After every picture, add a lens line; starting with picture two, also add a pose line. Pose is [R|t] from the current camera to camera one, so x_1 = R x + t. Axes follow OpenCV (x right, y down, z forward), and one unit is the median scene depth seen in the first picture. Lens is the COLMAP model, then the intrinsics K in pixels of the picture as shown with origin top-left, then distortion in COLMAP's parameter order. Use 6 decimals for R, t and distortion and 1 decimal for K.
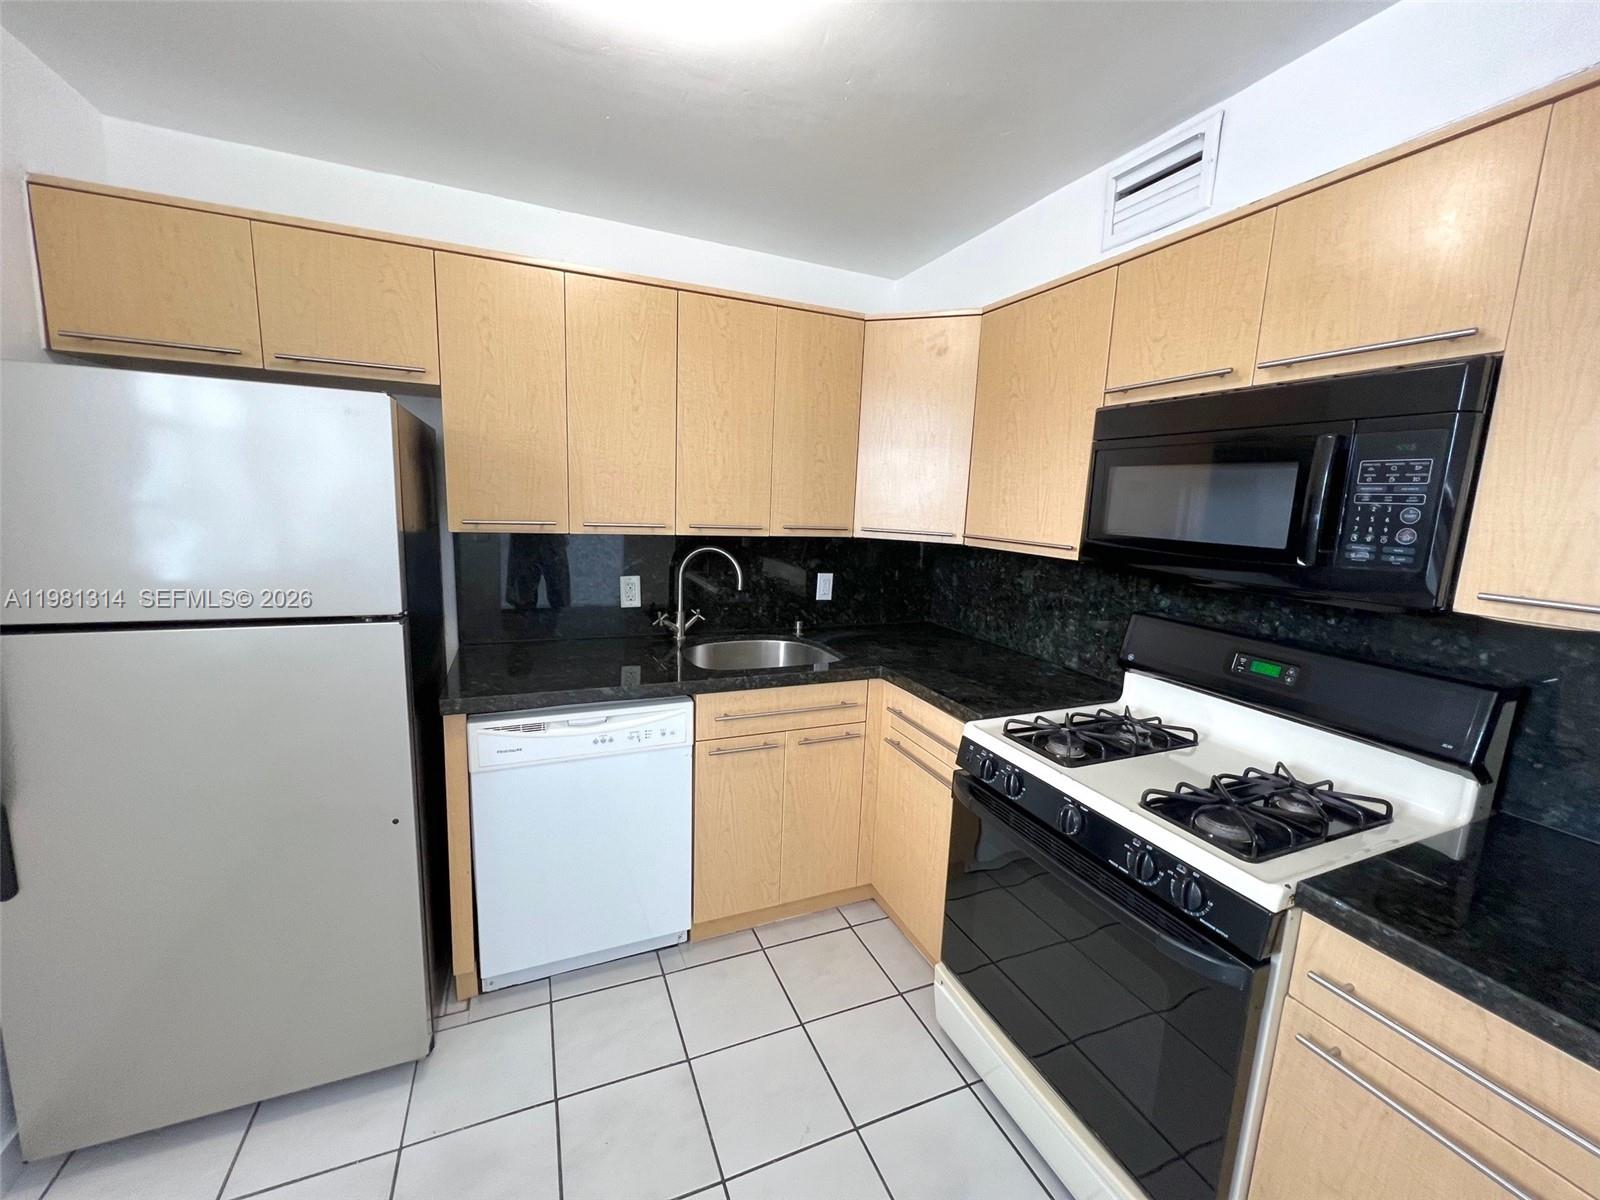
lens RADIAL K [[640.8, 0, 800.0], [0, 640.8, 600.8], [0, 0, 1]] dist [-0.003166, -0.000344]
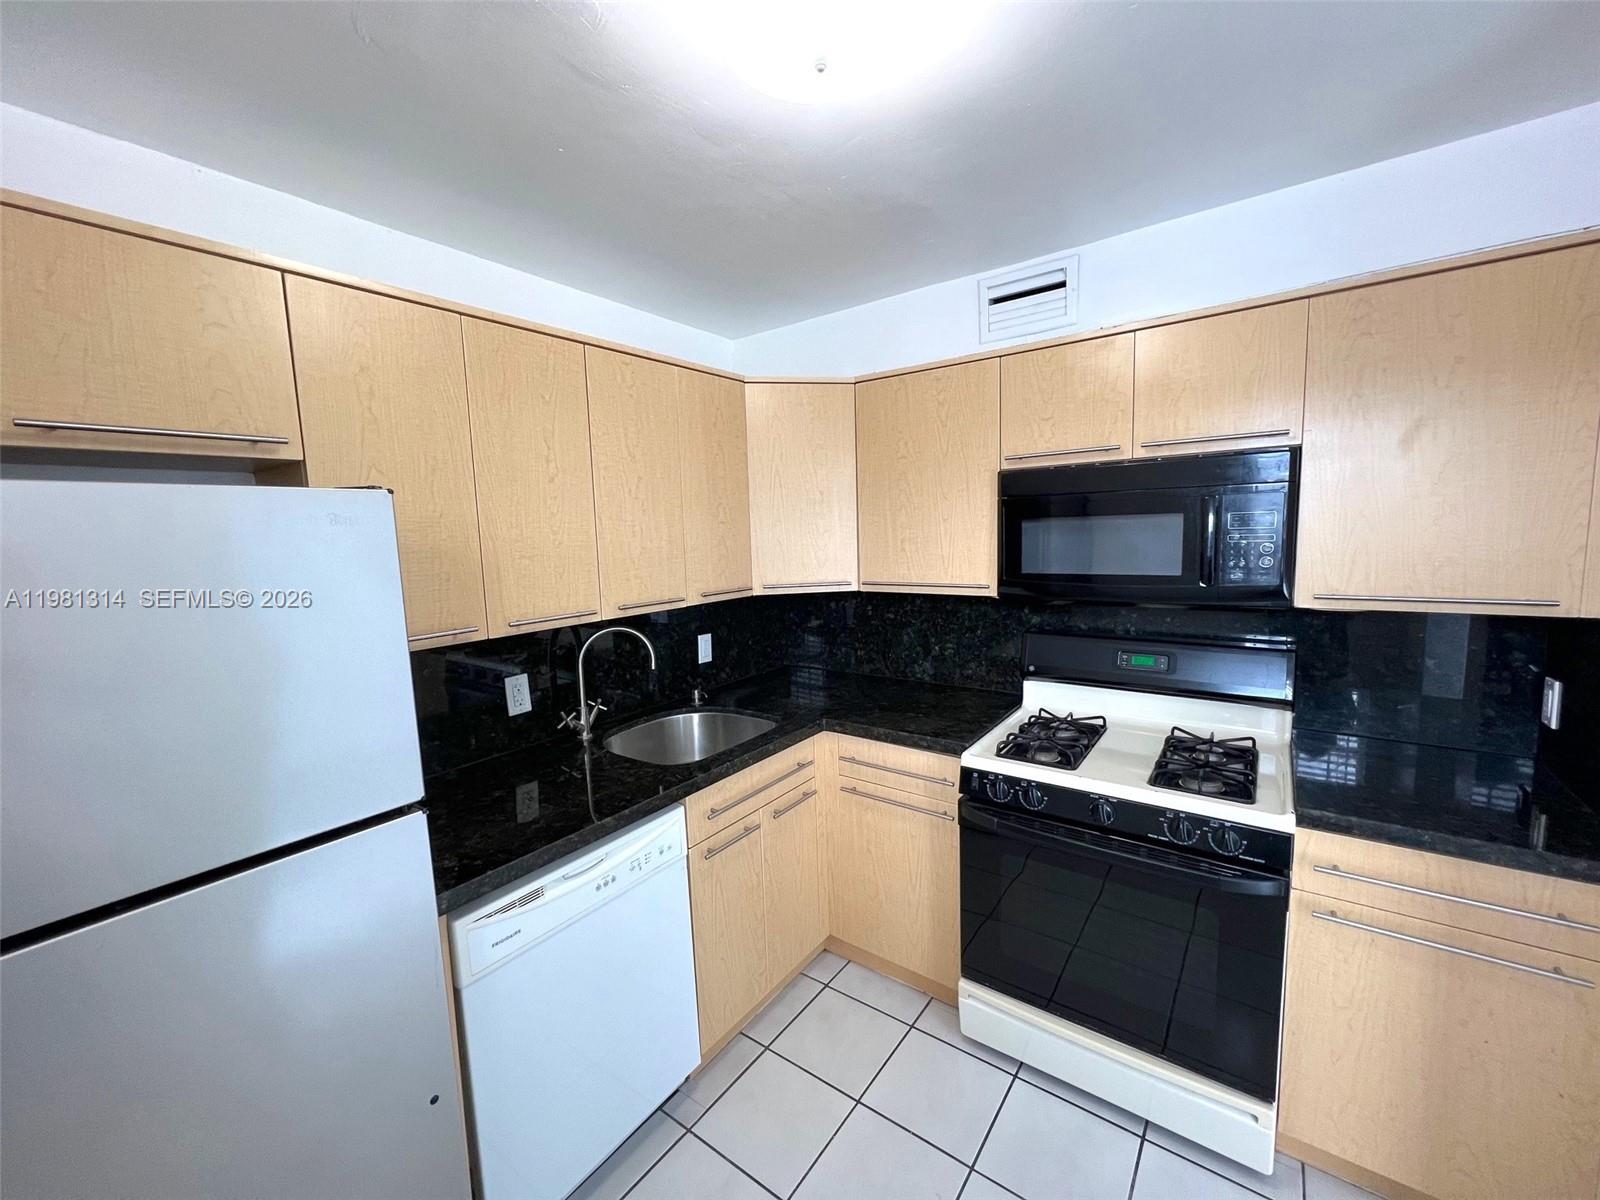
lens RADIAL K [[640.8, 0, 799.1], [0, 640.8, 600.2], [0, 0, 1]] dist [-0.003166, -0.000344]
pose [[0.859538, -0.126043, 0.495285, -0.457027], [0.148655, 0.988869, -0.006329, -0.099217], [-0.488974, 0.079066, 0.868707, 0.137529]]
